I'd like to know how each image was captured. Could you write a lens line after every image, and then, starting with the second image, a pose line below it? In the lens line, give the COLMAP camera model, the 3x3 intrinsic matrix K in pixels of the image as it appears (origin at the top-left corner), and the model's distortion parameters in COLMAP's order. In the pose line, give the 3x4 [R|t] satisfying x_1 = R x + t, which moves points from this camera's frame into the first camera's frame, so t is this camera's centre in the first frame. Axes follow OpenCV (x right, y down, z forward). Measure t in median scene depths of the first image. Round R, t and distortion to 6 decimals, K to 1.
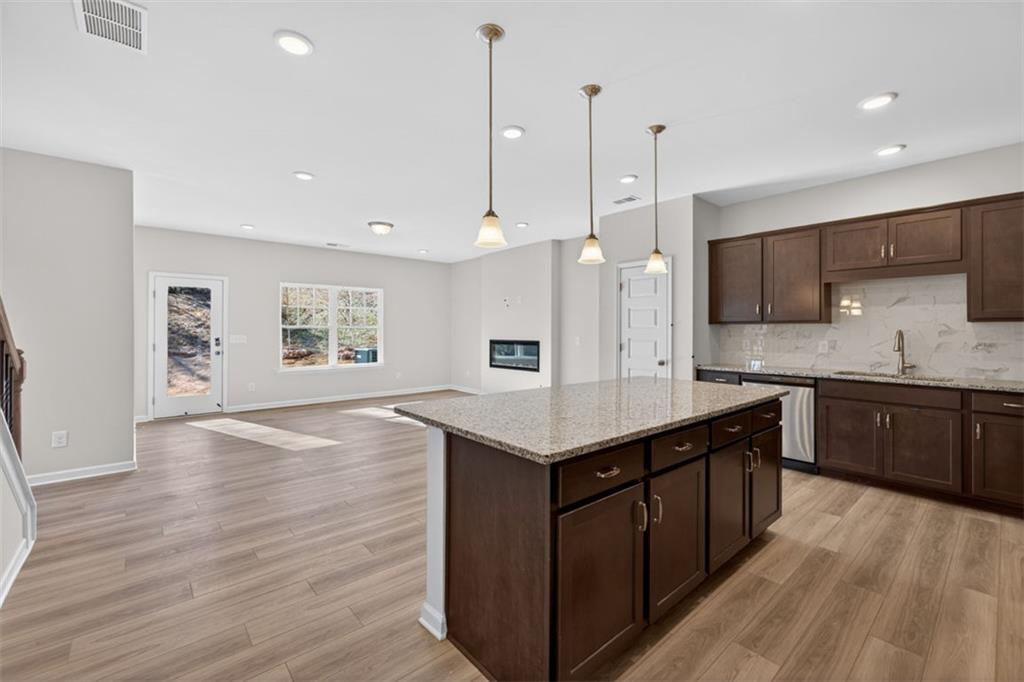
lens RADIAL K [[427.1, 0, 510.5], [0, 427.1, 329.6], [0, 0, 1]] dist [0.001444, 0.000166]
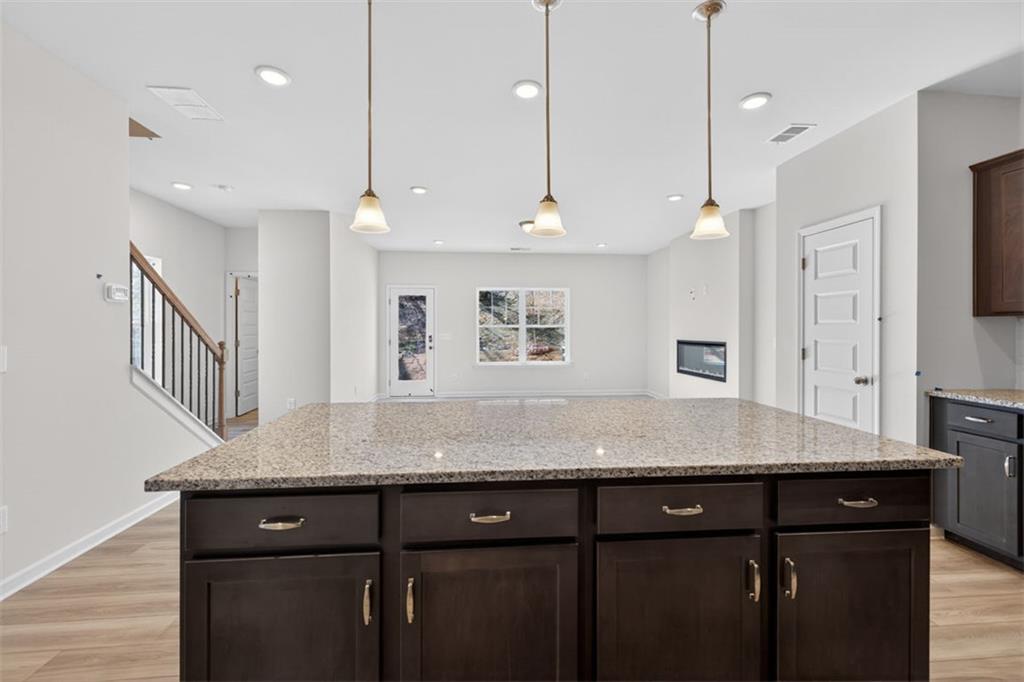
lens RADIAL K [[427.1, 0, 510.5], [0, 427.1, 329.6], [0, 0, 1]] dist [0.001444, 0.000166]
pose [[0.807659, -0.001321, -0.589648, 0.304274], [0.002833, 0.999995, 0.001640, 0.001530], [0.589643, -0.002995, 0.807659, 0.201126]]
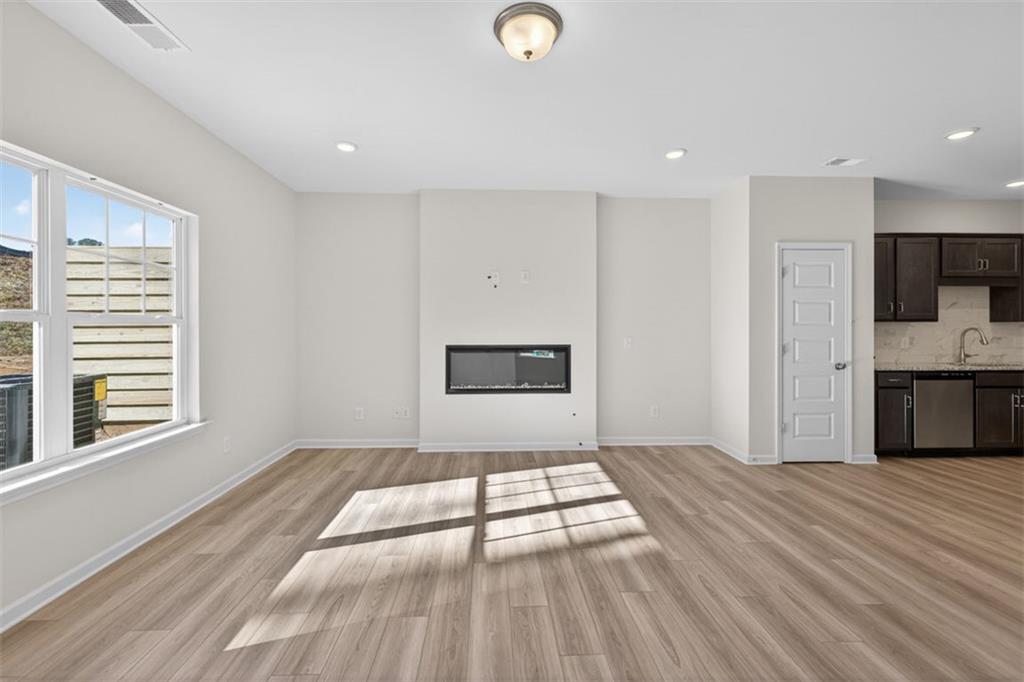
lens RADIAL K [[427.1, 0, 510.5], [0, 427.1, 329.6], [0, 0, 1]] dist [0.001444, 0.000166]
pose [[0.627672, -0.001570, 0.778477, -0.709692], [-0.000847, 0.999996, 0.002700, 0.003023], [-0.778478, -0.002354, 0.627668, 0.968720]]
